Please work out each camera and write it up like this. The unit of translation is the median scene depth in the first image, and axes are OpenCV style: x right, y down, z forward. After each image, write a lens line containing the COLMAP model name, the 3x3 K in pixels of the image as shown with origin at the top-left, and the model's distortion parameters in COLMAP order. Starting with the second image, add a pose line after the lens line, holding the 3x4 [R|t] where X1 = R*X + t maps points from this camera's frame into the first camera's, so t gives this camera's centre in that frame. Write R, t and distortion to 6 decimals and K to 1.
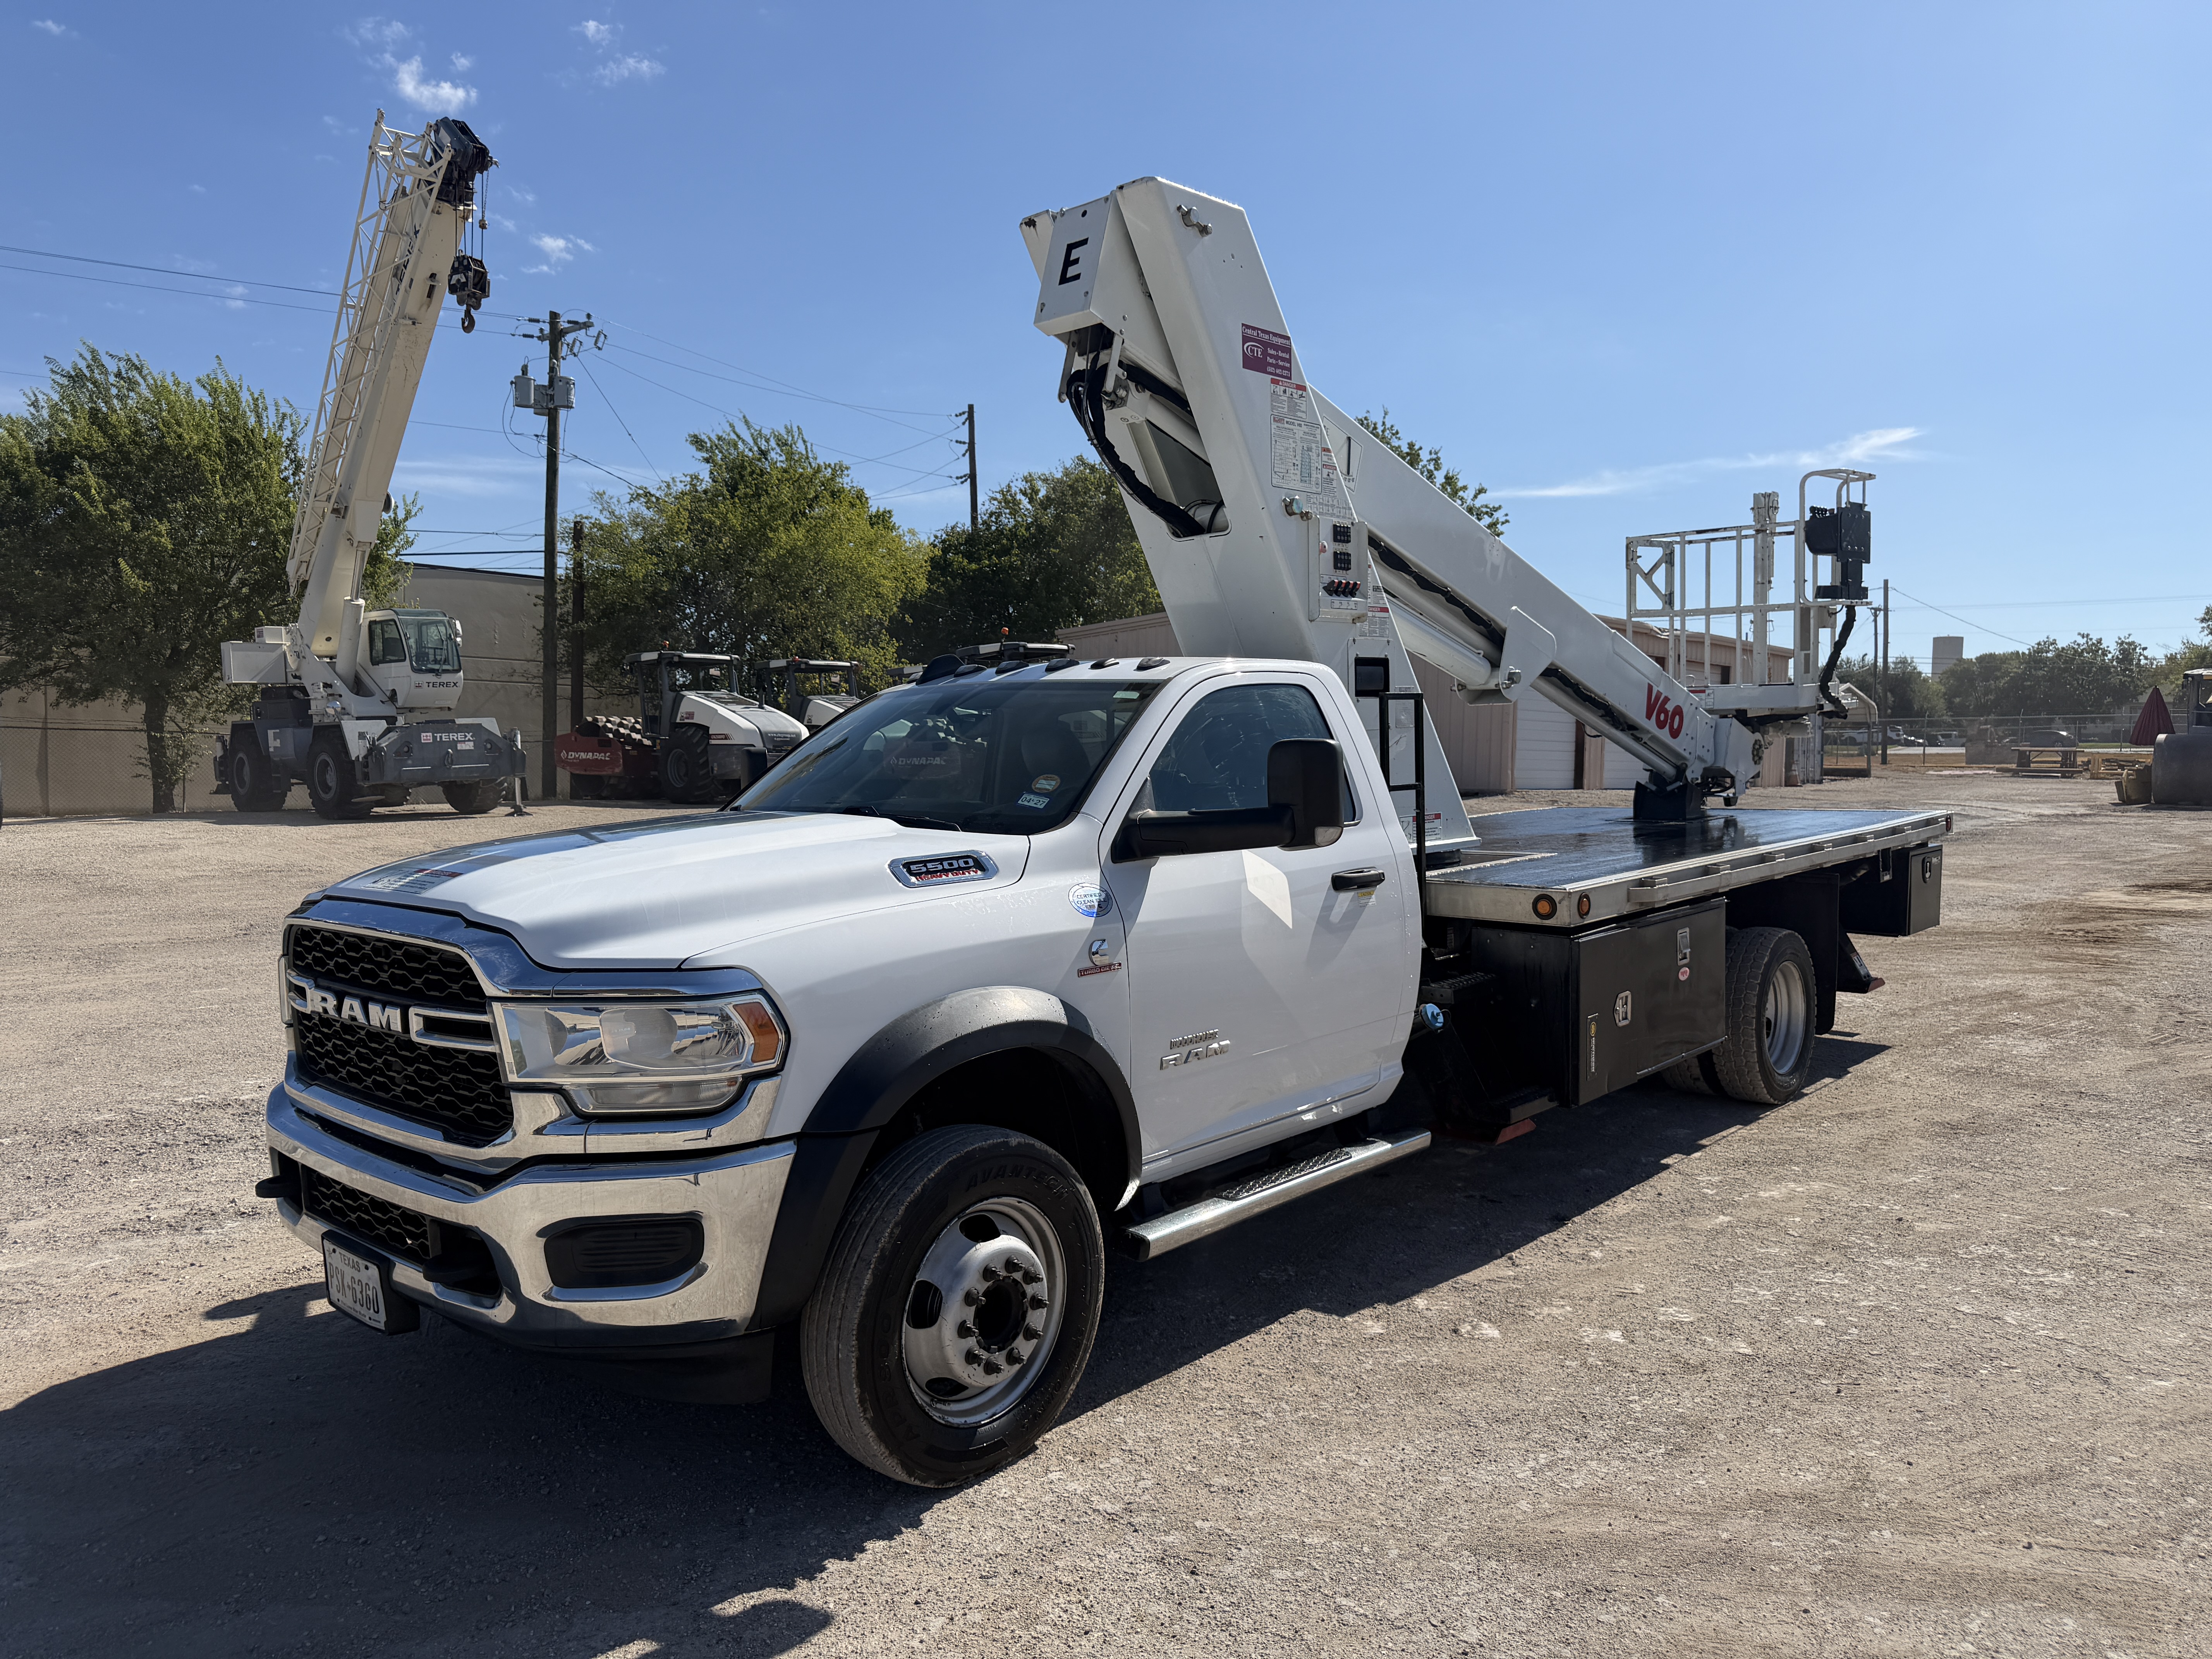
lens RADIAL K [[1543.7, 0, 1115.8], [0, 1543.7, 861.2], [0, 0, 1]] dist [0.047633, -0.069834]
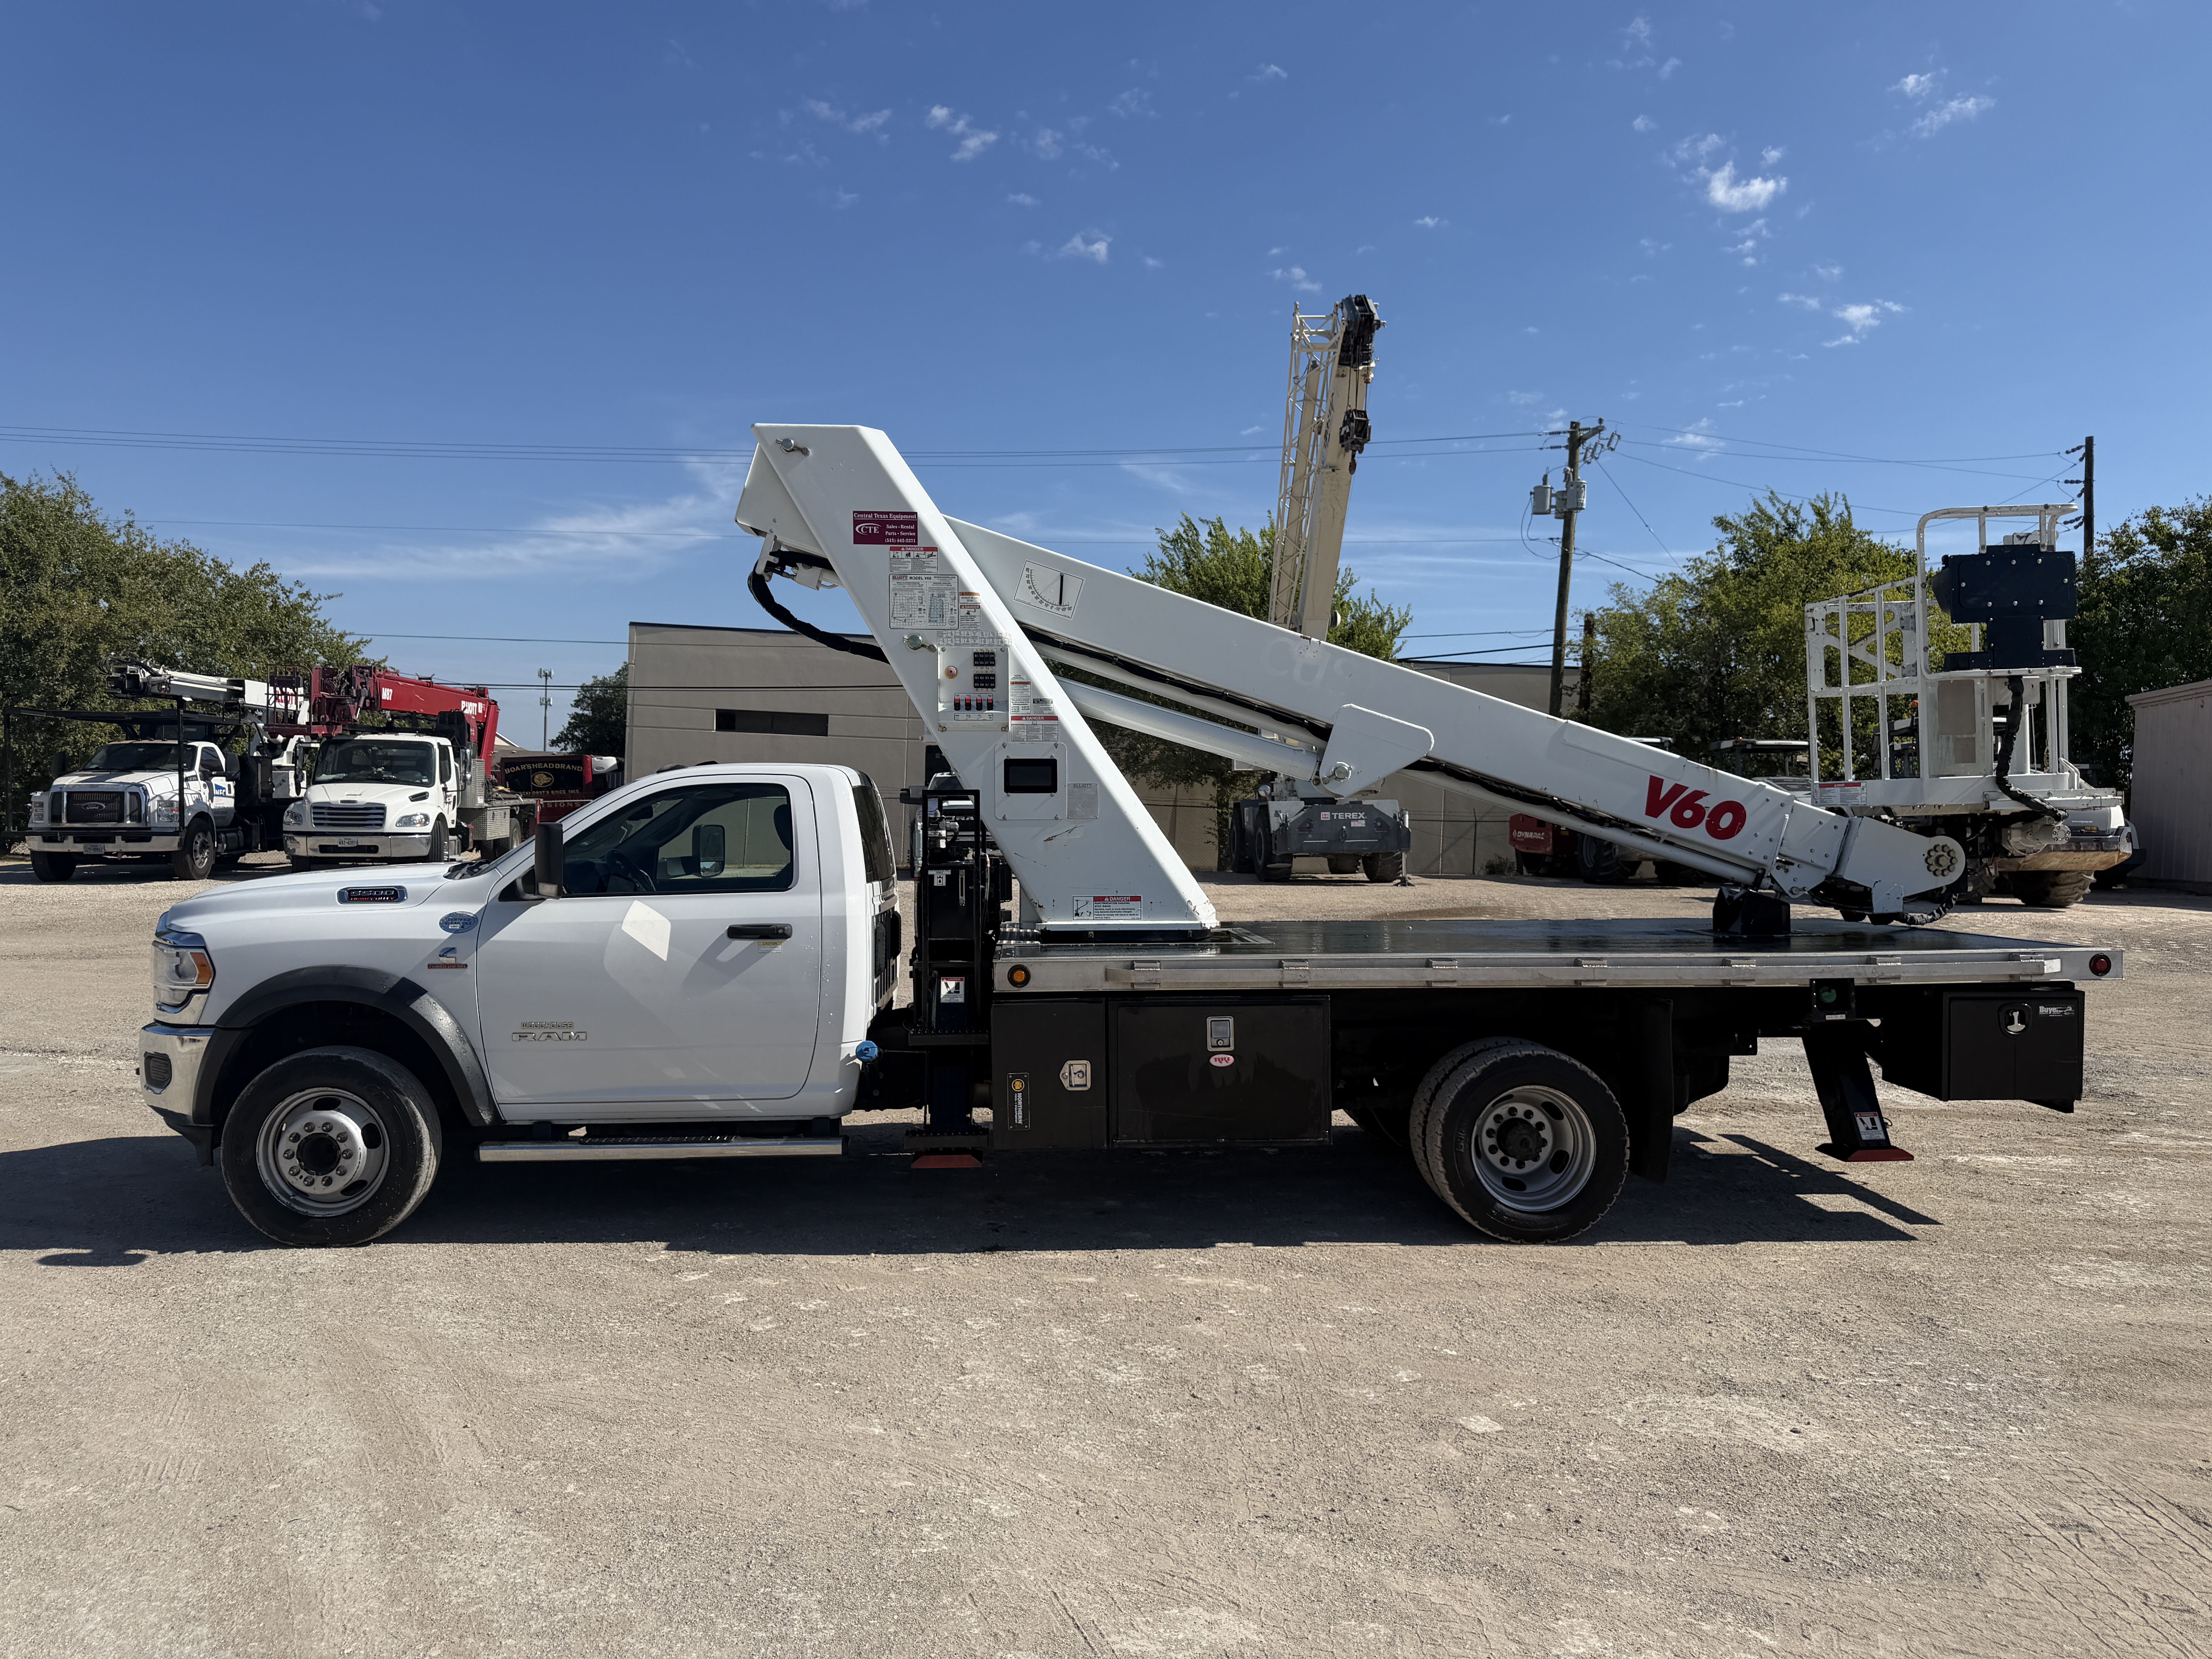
lens RADIAL K [[1573.0, 0, 1150.4], [0, 1573.0, 844.2], [0, 0, 1]] dist [0.062787, -0.073233]
pose [[0.711830, 0.027175, -0.701826, 1.114317], [-0.070722, 0.996946, -0.033129, -0.034811], [0.698782, 0.073217, 0.711578, 0.222009]]
